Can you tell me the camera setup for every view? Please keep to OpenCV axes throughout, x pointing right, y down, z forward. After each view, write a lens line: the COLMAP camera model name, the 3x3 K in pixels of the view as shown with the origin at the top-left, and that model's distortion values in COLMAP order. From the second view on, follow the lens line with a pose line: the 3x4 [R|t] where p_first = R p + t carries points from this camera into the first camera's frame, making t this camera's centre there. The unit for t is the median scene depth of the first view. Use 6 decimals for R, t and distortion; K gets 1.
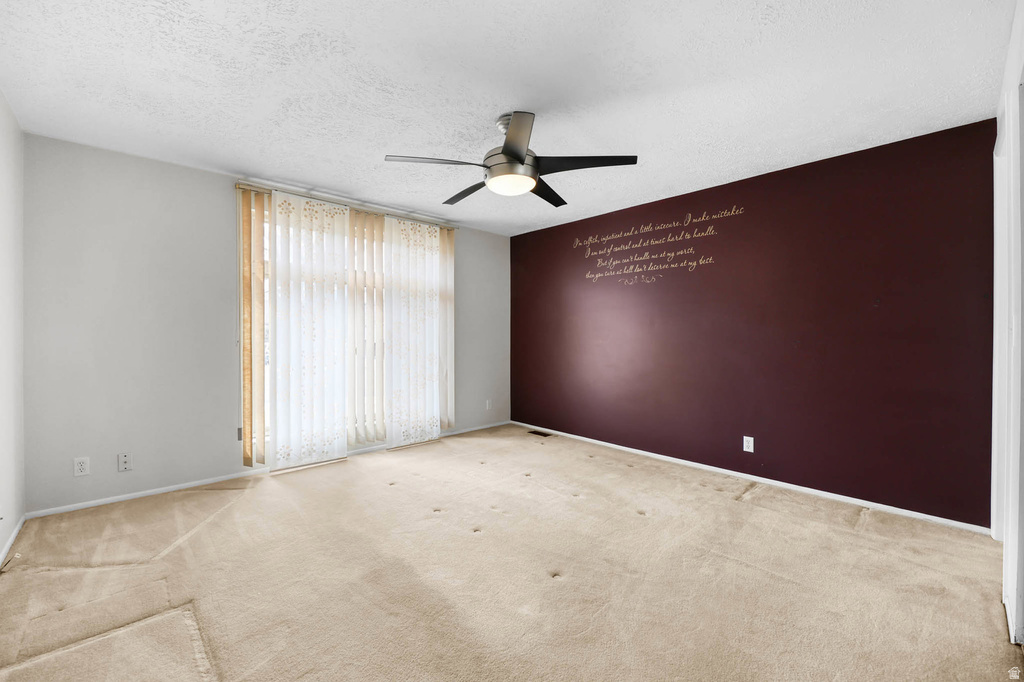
lens RADIAL K [[427.4, 0, 511.8], [0, 427.4, 339.0], [0, 0, 1]] dist [-0.001509, -0.001095]
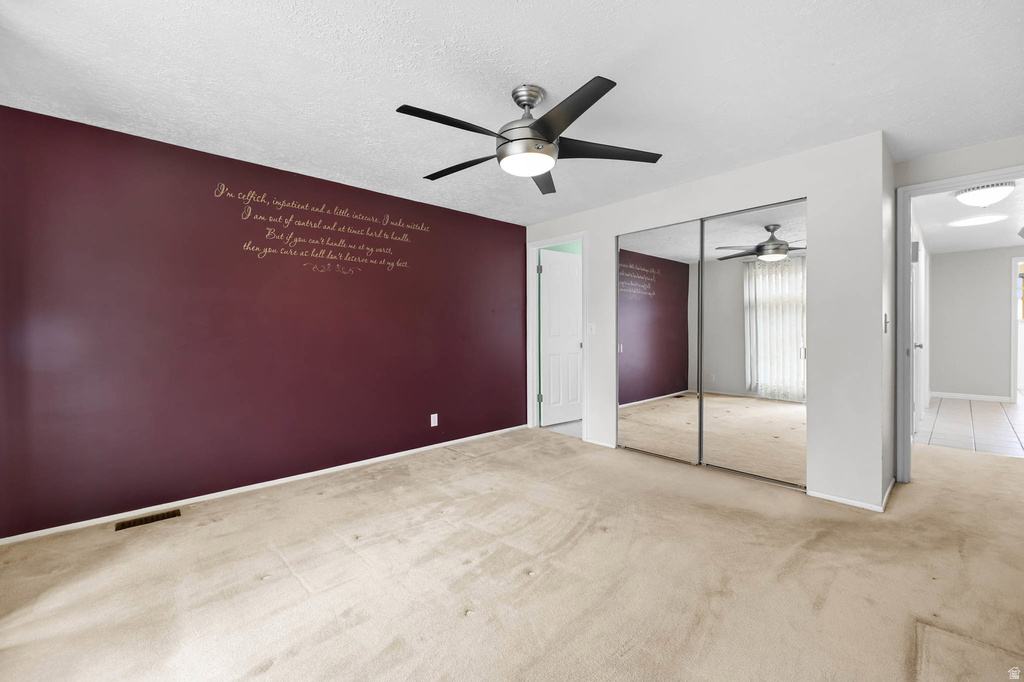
lens RADIAL K [[427.4, 0, 510.6], [0, 427.4, 332.3], [0, 0, 1]] dist [-0.001509, -0.001095]
pose [[-0.023277, -0.010513, 0.999674, -0.595159], [0.012556, 0.999863, 0.010807, -0.016321], [-0.999650, 0.012804, -0.023142, 0.695673]]
